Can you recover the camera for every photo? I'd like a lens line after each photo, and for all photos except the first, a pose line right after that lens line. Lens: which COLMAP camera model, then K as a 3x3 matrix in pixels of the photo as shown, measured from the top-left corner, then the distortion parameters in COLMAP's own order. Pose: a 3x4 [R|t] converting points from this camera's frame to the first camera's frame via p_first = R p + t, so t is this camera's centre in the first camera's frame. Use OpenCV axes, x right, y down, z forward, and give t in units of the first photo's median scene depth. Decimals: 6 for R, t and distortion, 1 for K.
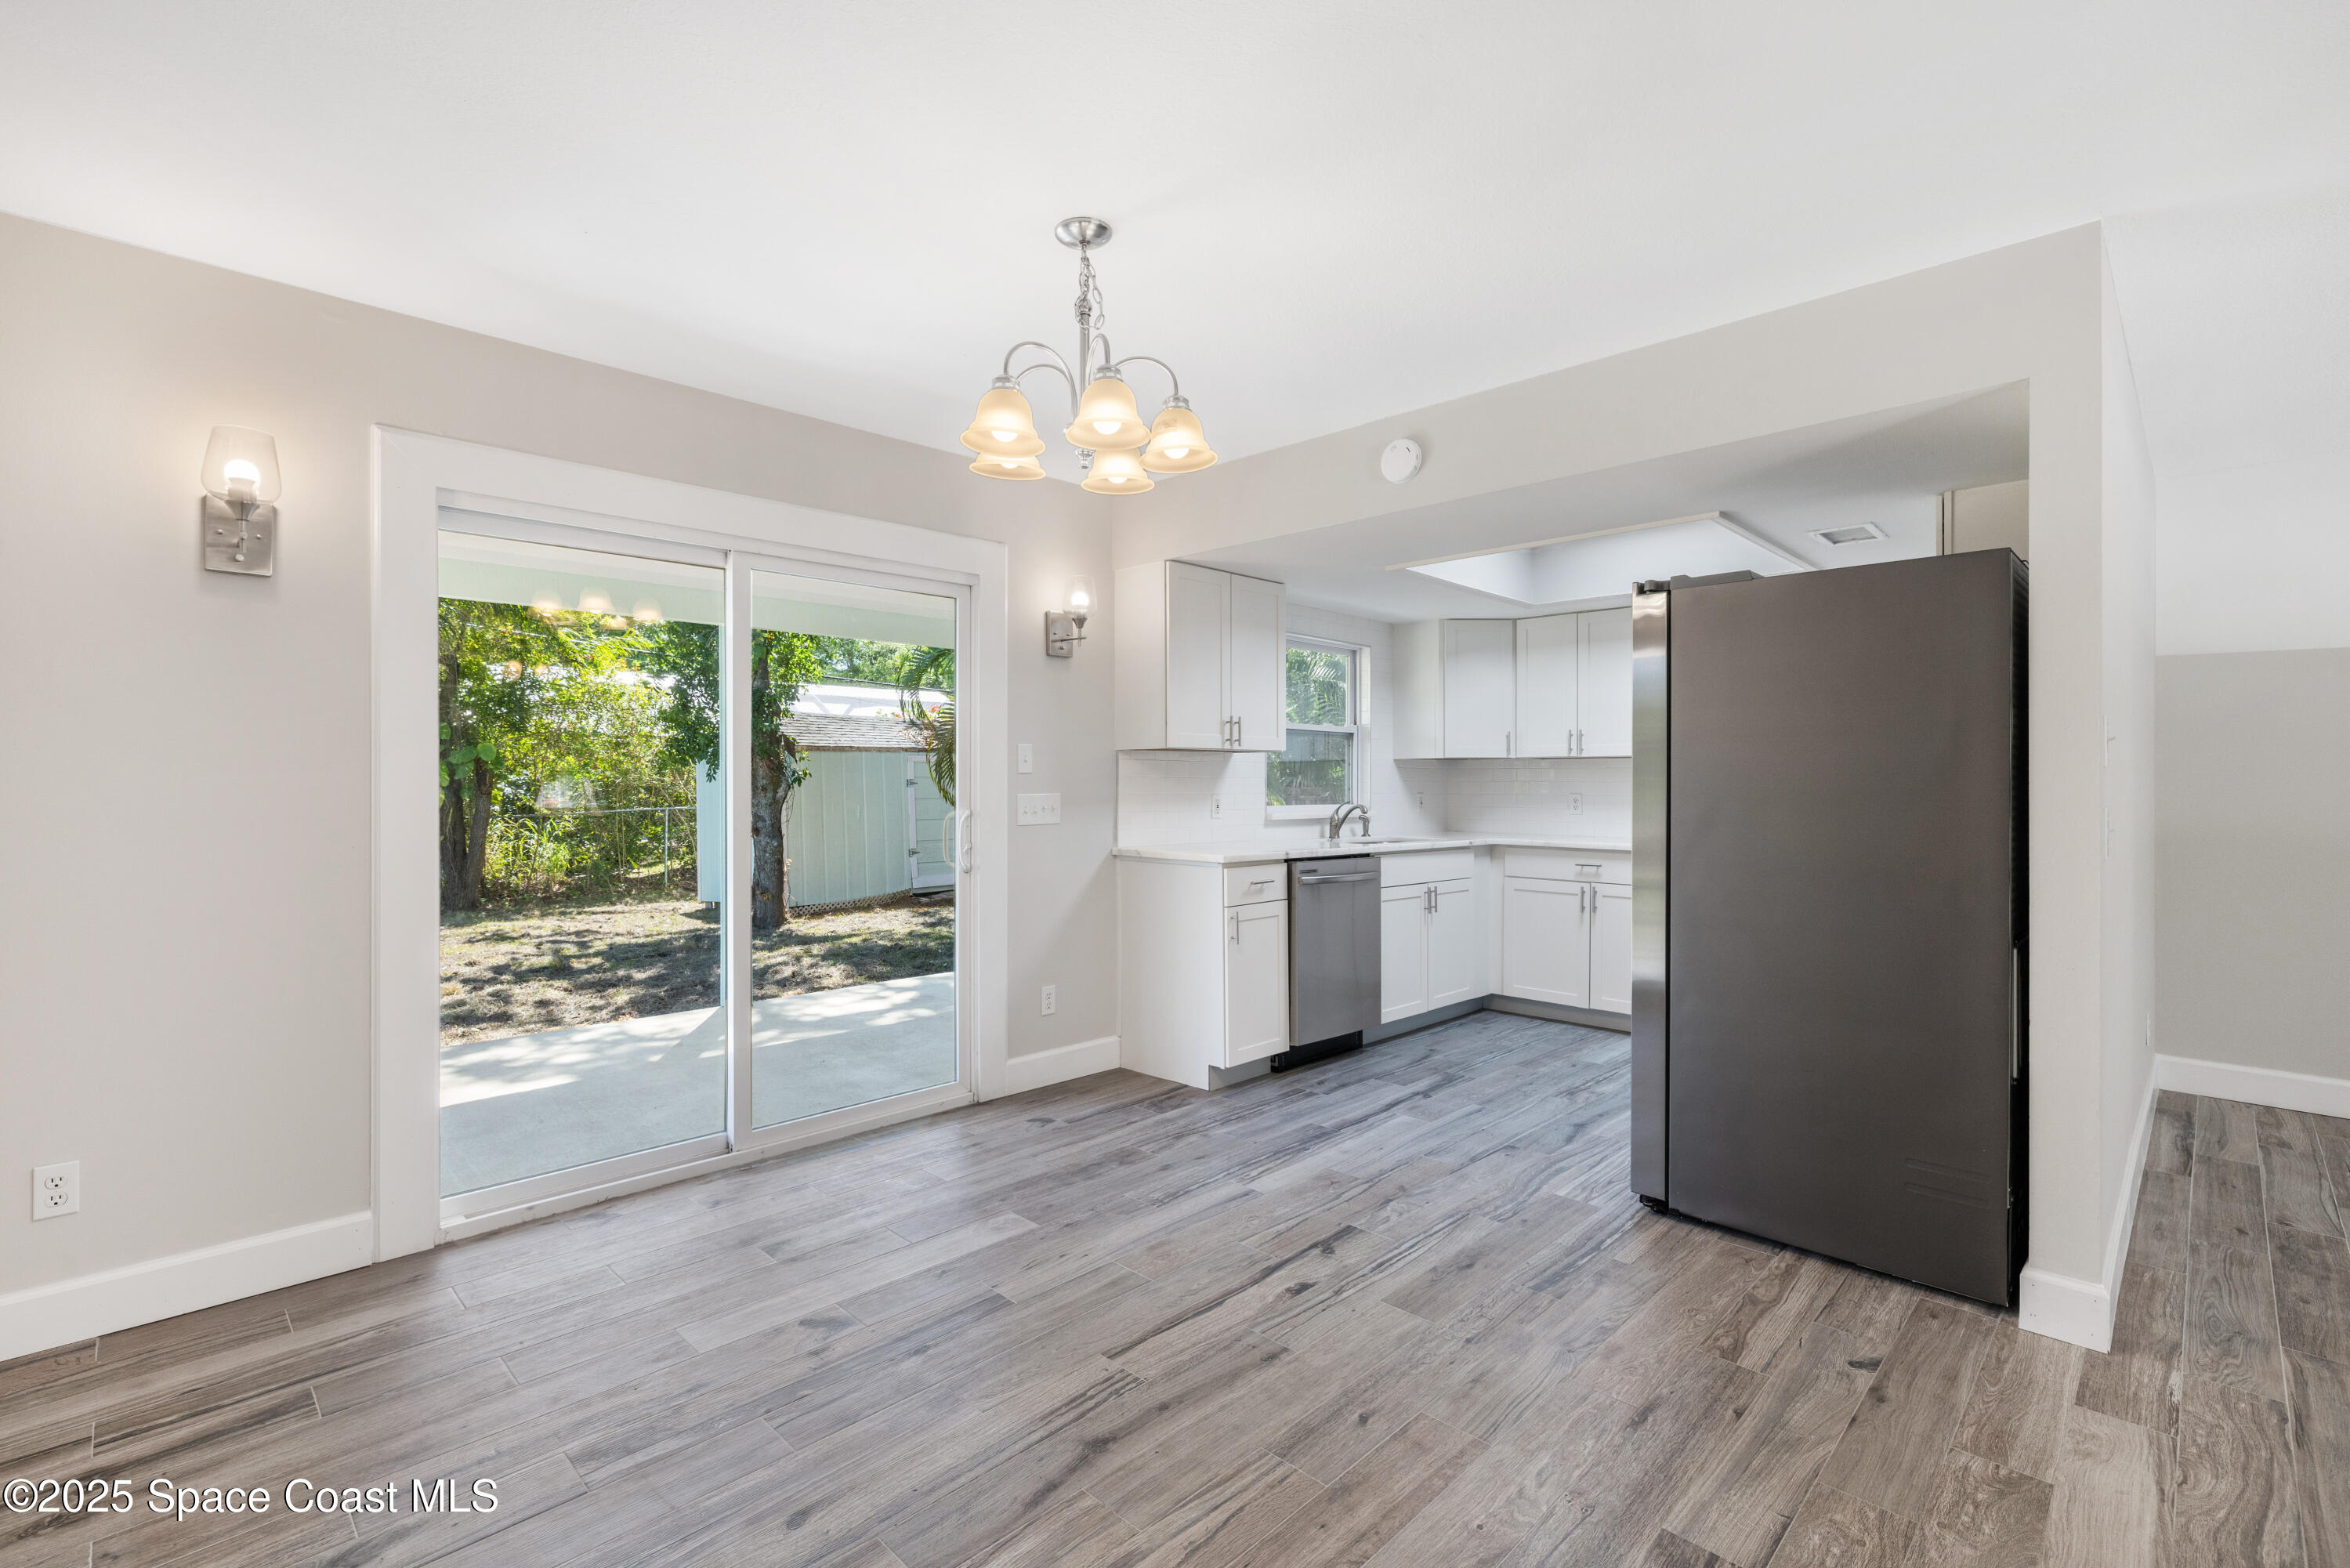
lens RADIAL K [[1055.6, 0, 1165.3], [0, 1055.6, 785.3], [0, 0, 1]] dist [-0.007813, 0.001689]
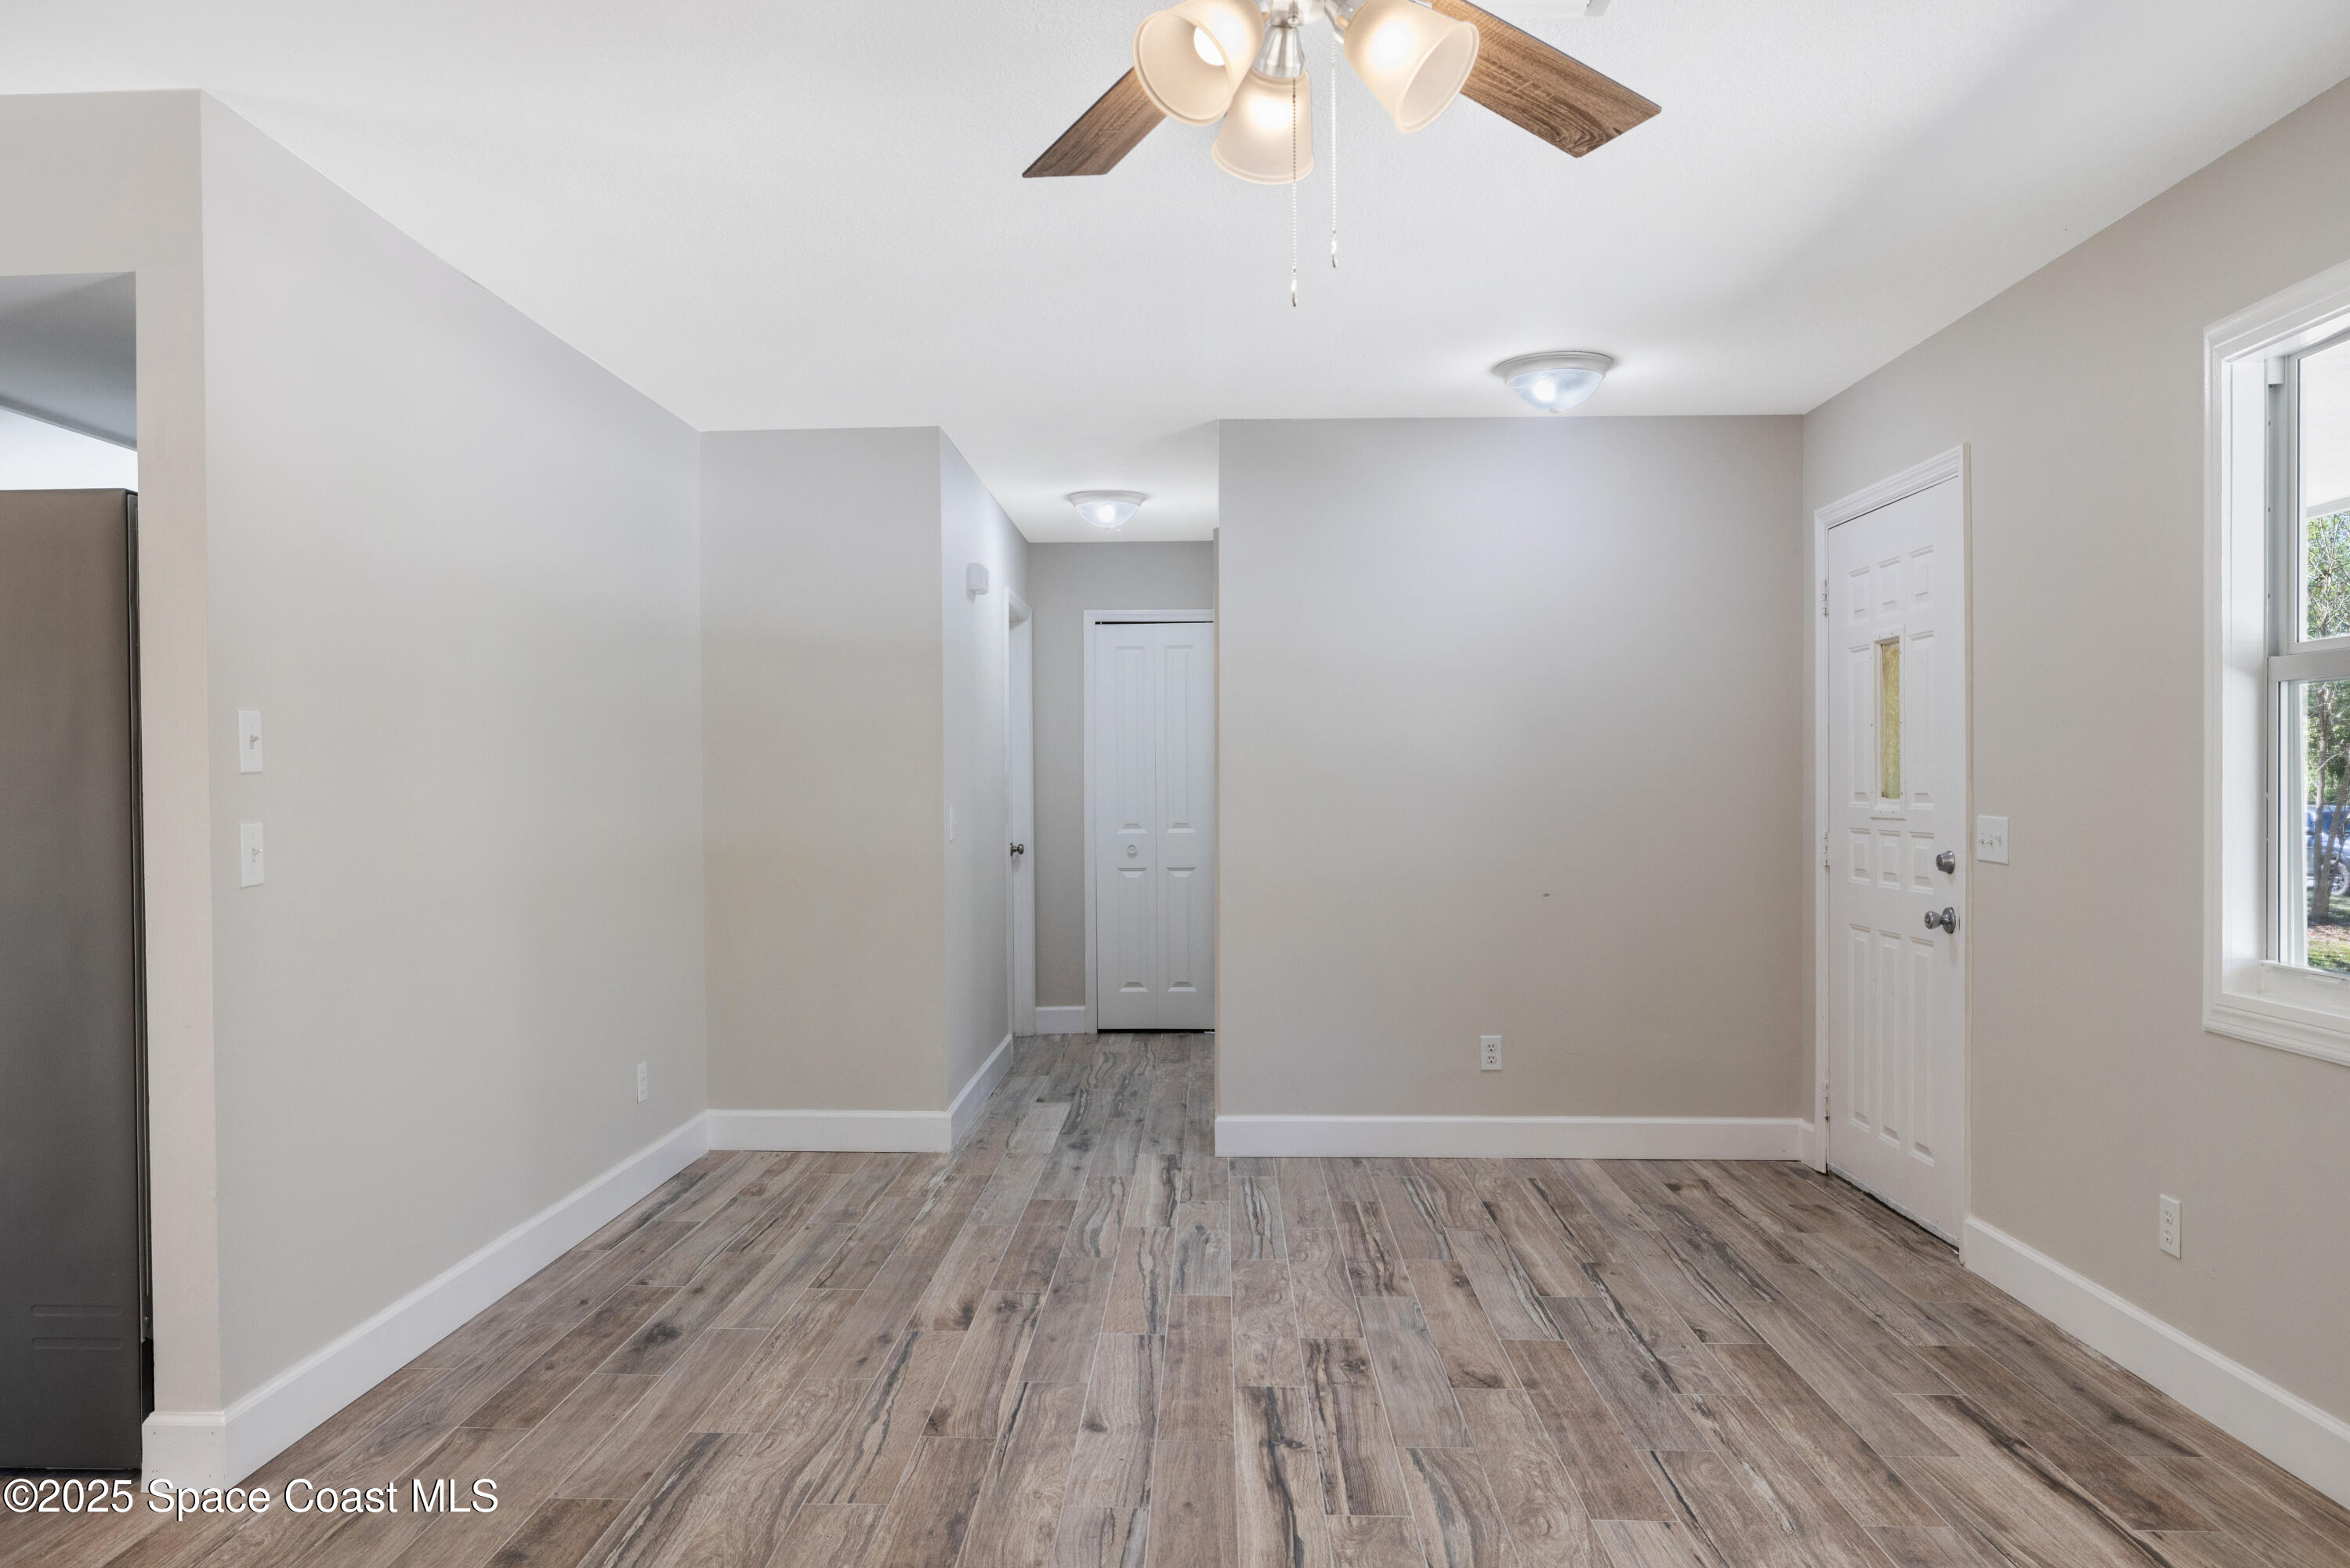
lens RADIAL K [[1682.0, 0, 1156.3], [0, 1682.0, 804.3], [0, 0, 1]] dist [-0.005652, 0.007373]
pose [[0.735879, -0.016057, 0.676923, 0.426543], [0.012947, 0.999870, 0.009643, 0.003759], [-0.676990, 0.001668, 0.735991, -0.341960]]
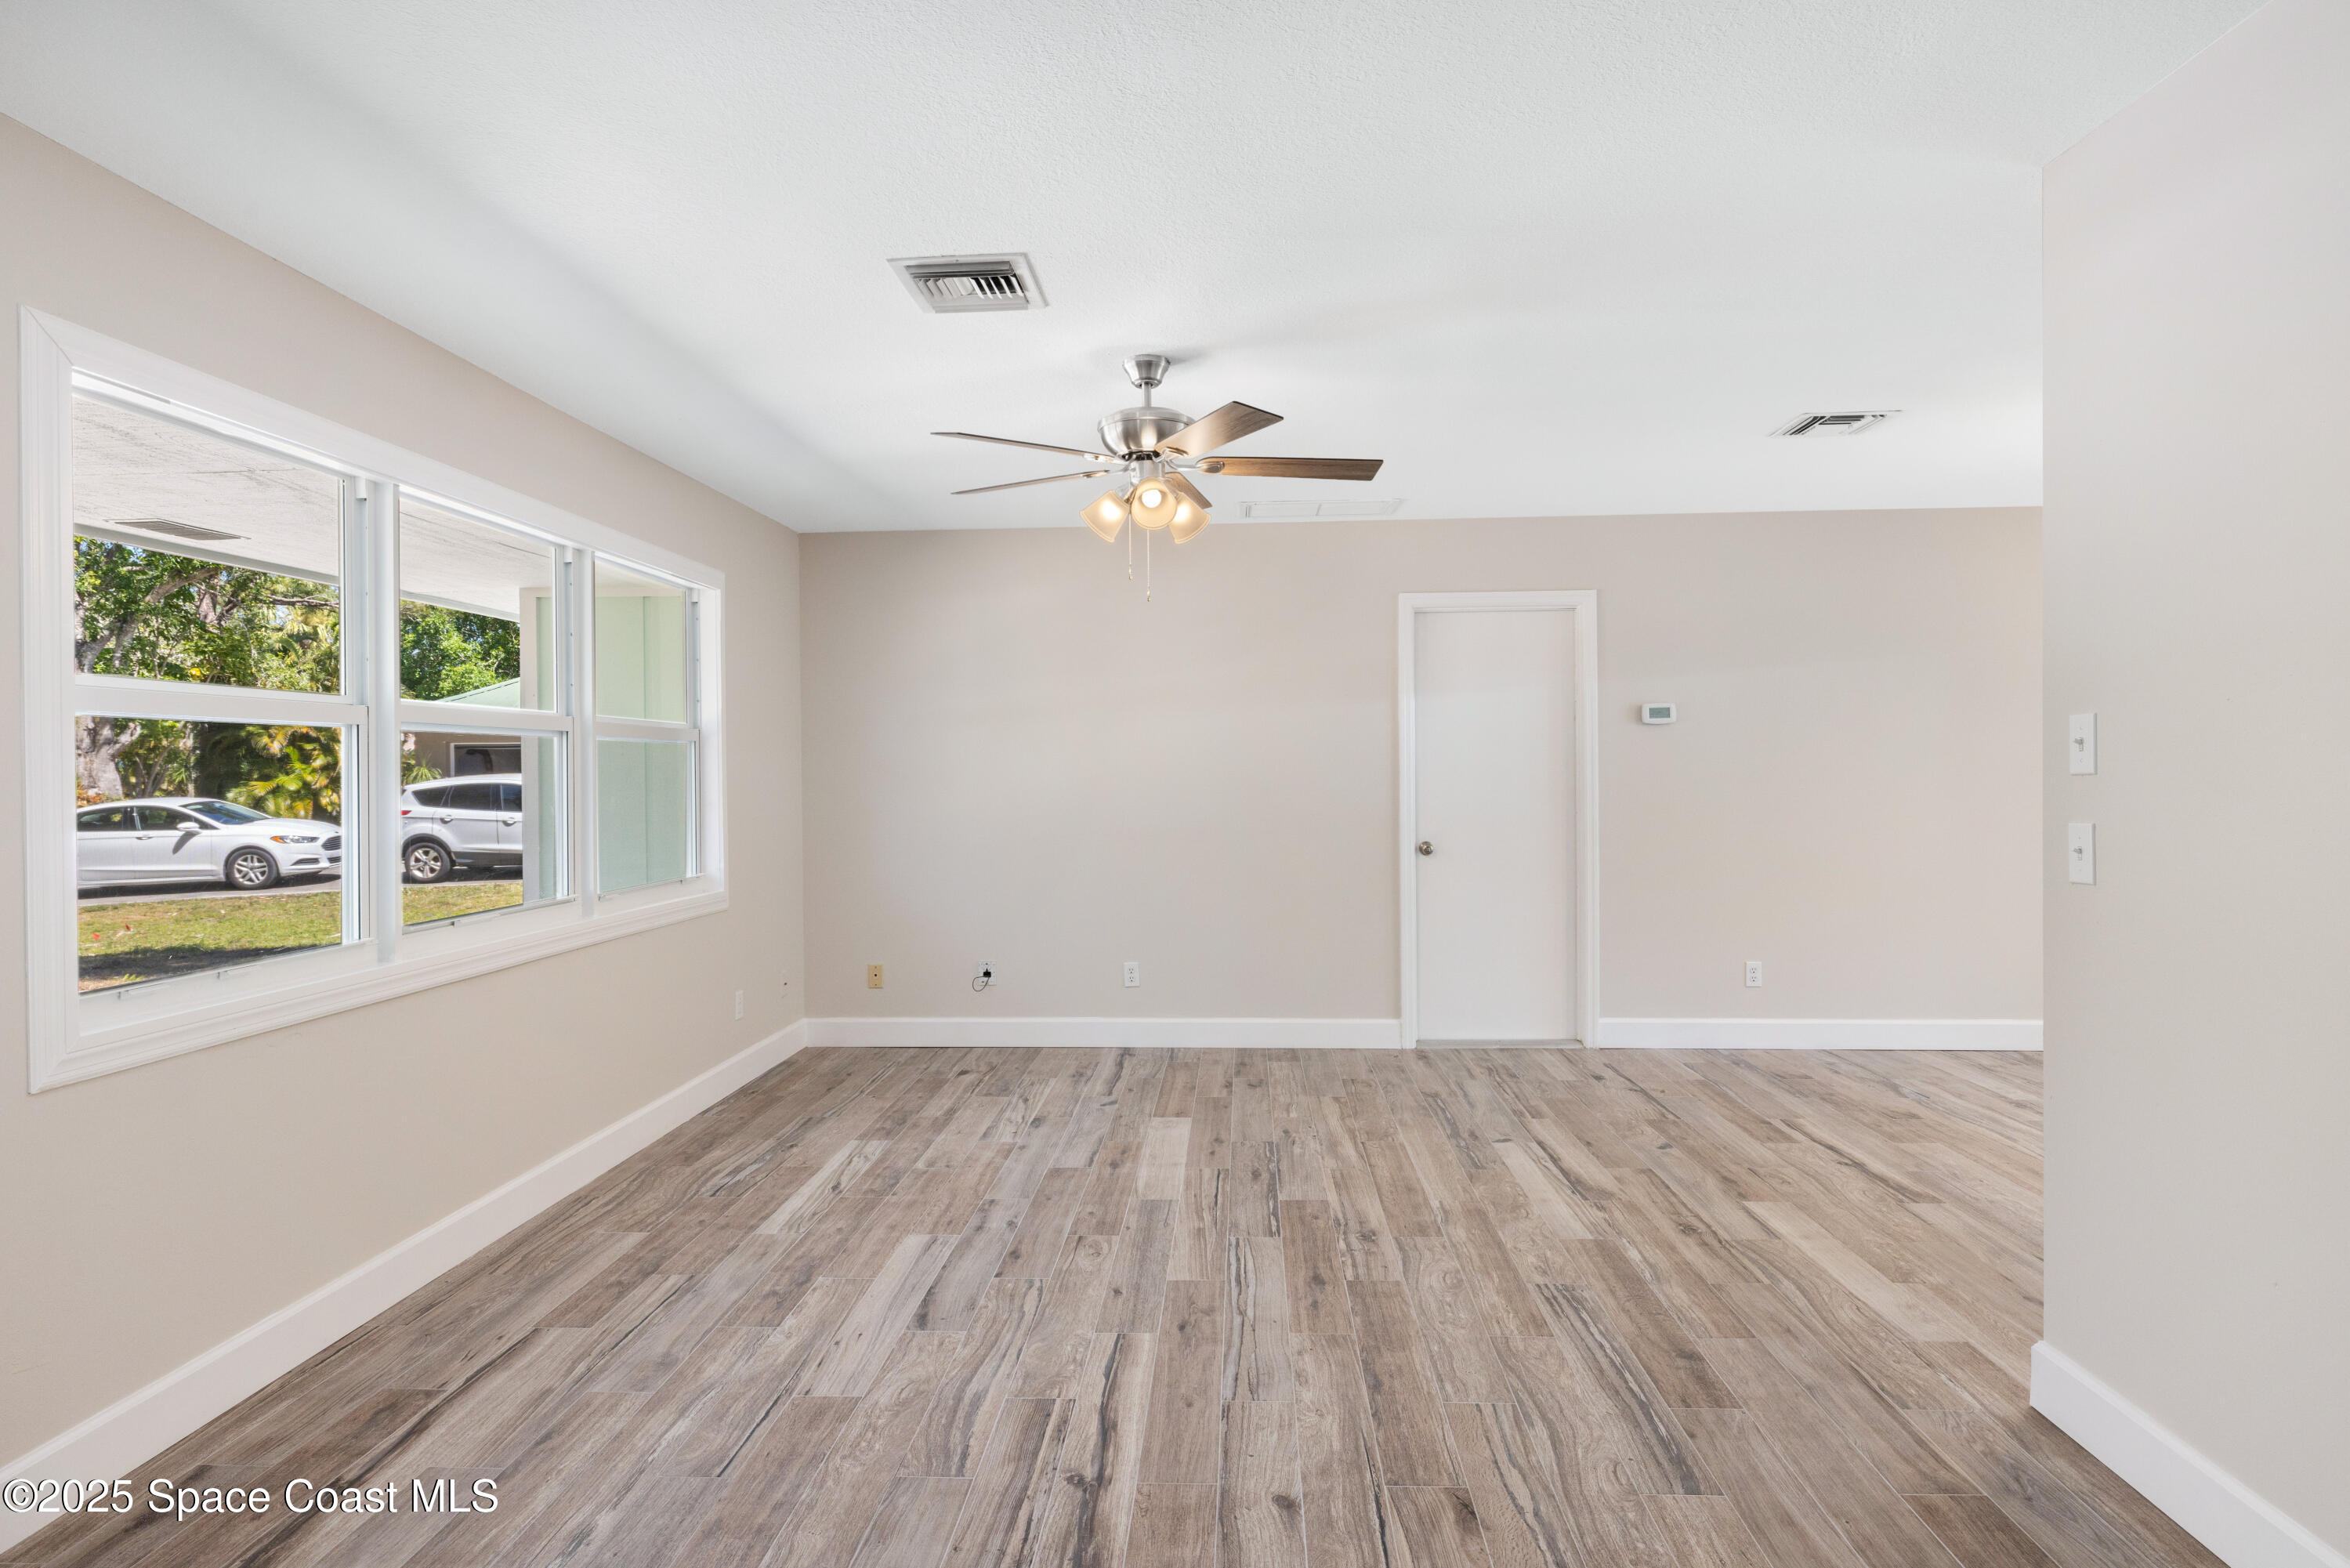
lens RADIAL K [[1241.1, 0, 1149.6], [0, 1241.1, 766.4], [0, 0, 1]] dist [-0.002845, -0.000045]
pose [[-0.762940, 0.000272, -0.646469, 1.682411], [0.001445, 0.999998, -0.001285, -0.018100], [0.646467, -0.001915, -0.762939, 1.015974]]
